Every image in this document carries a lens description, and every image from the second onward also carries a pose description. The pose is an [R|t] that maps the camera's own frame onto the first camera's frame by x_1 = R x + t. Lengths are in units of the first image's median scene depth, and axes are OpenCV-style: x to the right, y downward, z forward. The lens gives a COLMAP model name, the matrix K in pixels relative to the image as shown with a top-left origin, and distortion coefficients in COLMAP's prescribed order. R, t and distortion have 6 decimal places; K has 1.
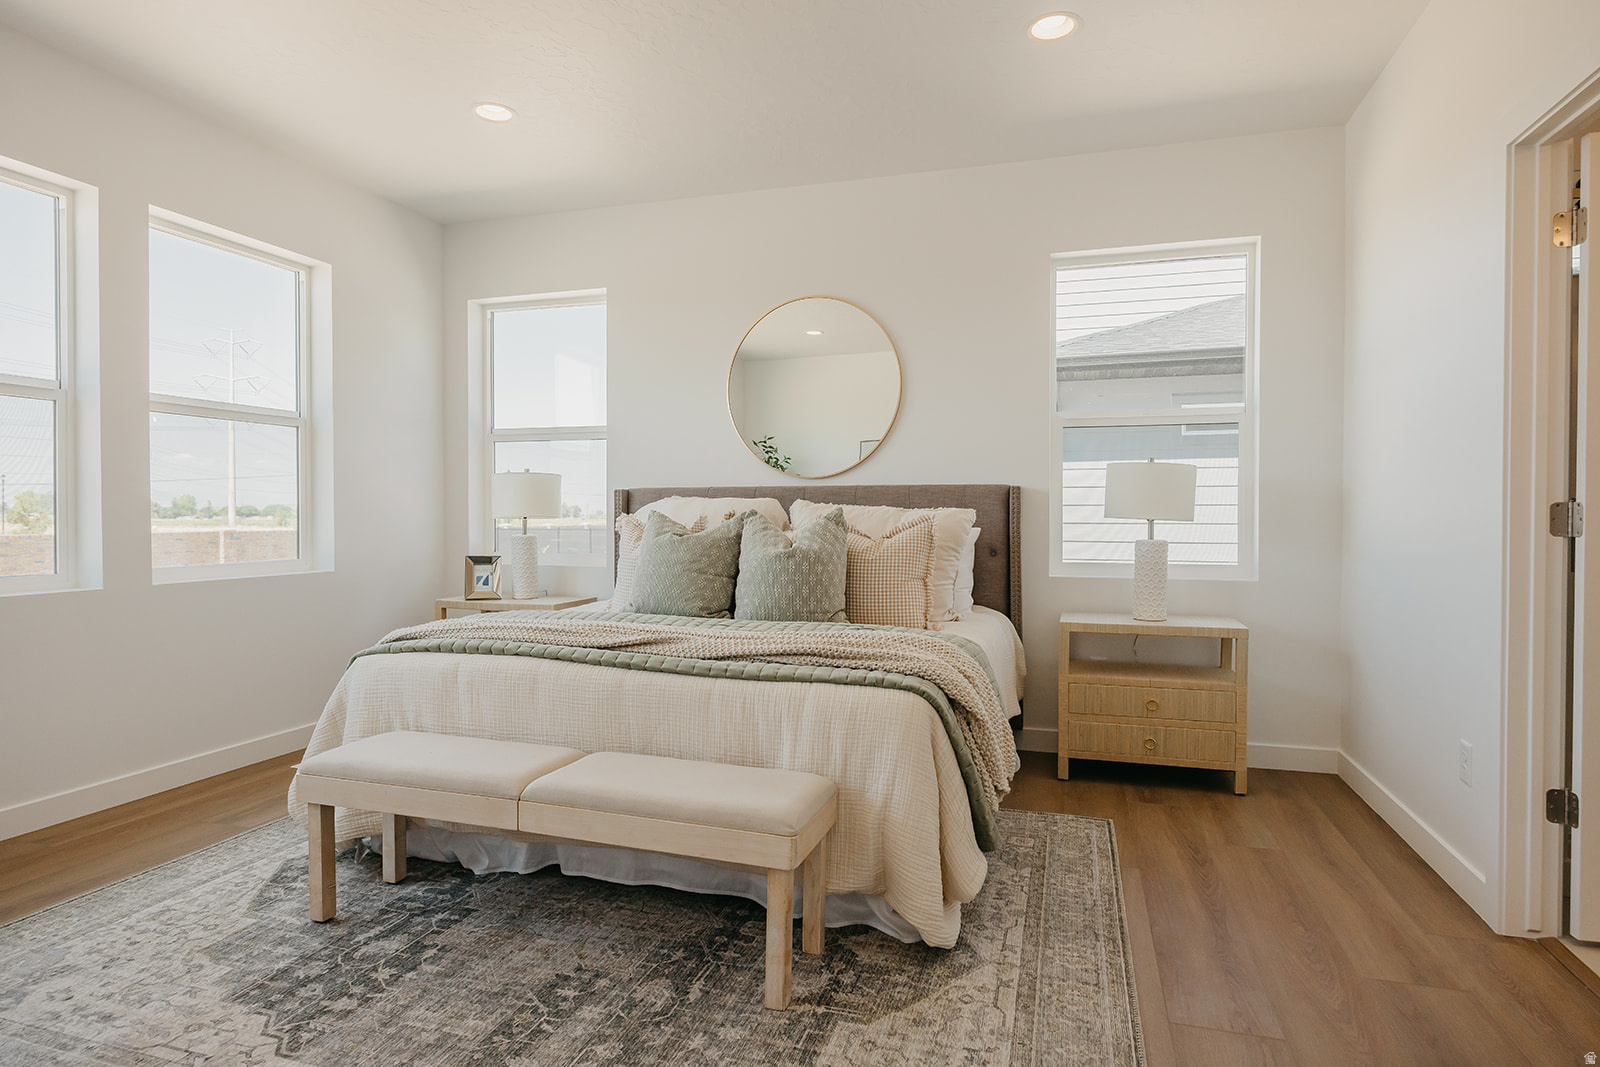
lens RADIAL K [[869.1, 0, 809.2], [0, 869.1, 524.2], [0, 0, 1]] dist [-0.004087, -0.000630]
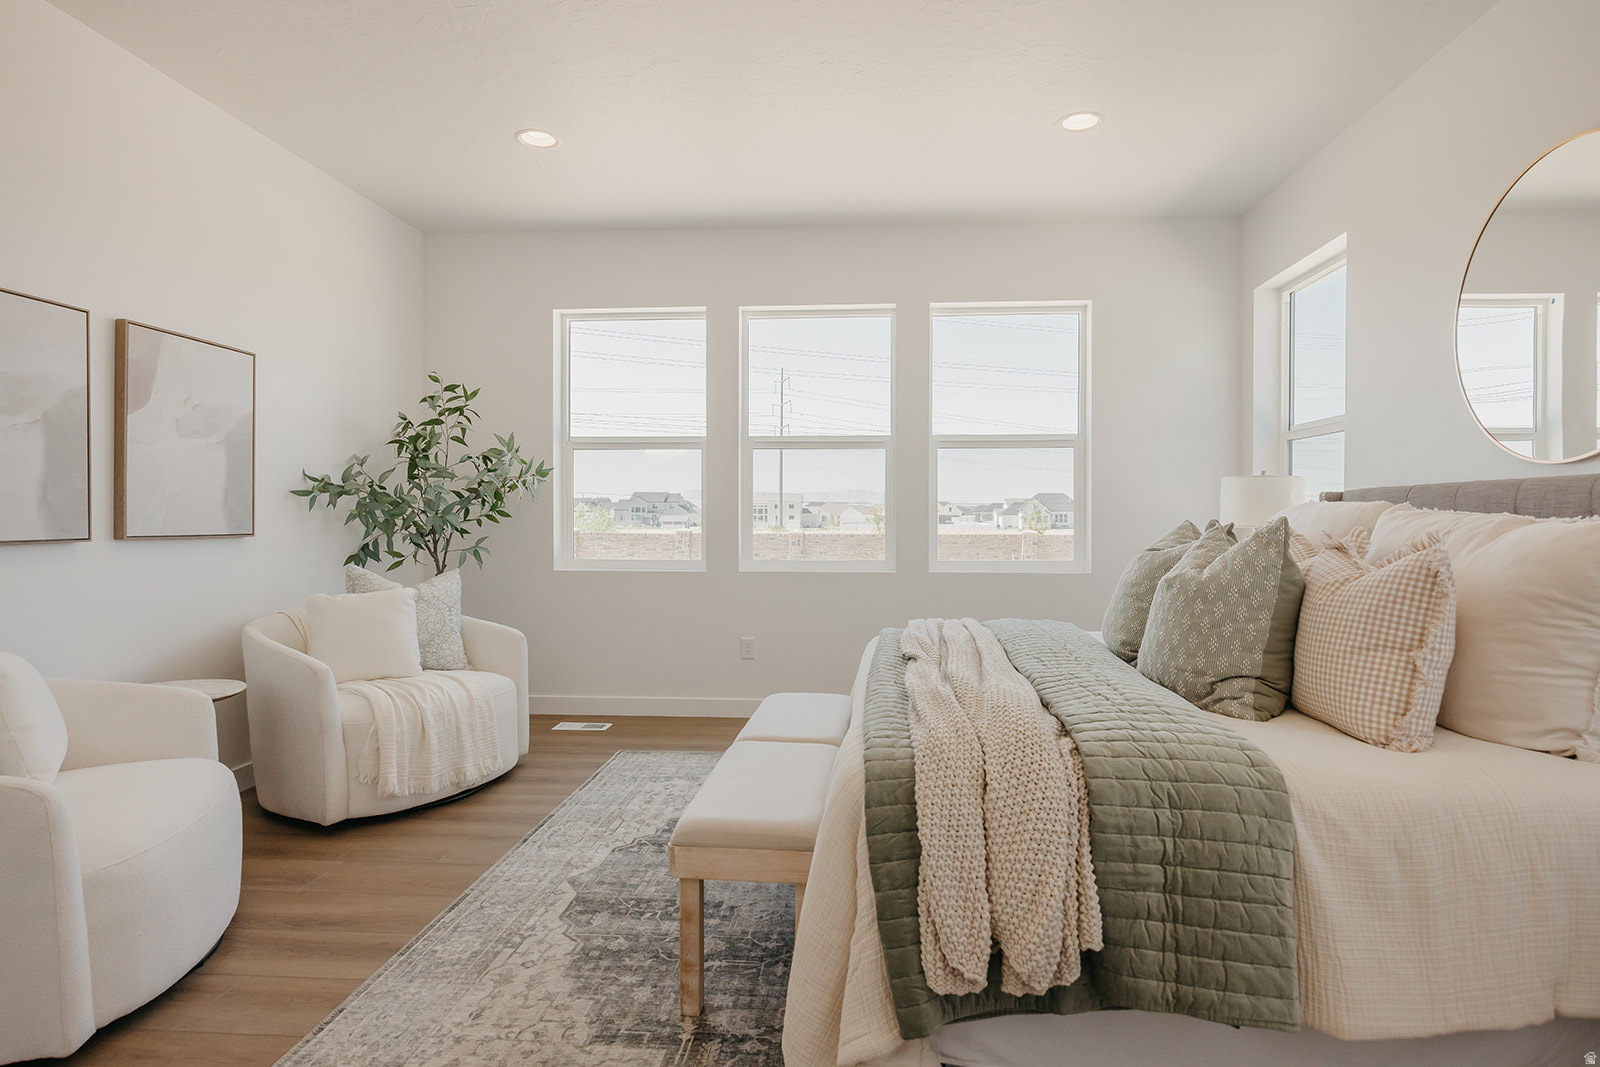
lens RADIAL K [[832.4, 0, 800.0], [0, 832.4, 533.5], [0, 0, 1]] dist [-0.000370, -0.000023]
pose [[0.227116, 0.017003, -0.973719, 0.913401], [-0.016253, 0.999774, 0.013667, -0.015860], [0.973732, 0.012722, 0.227341, 0.883479]]
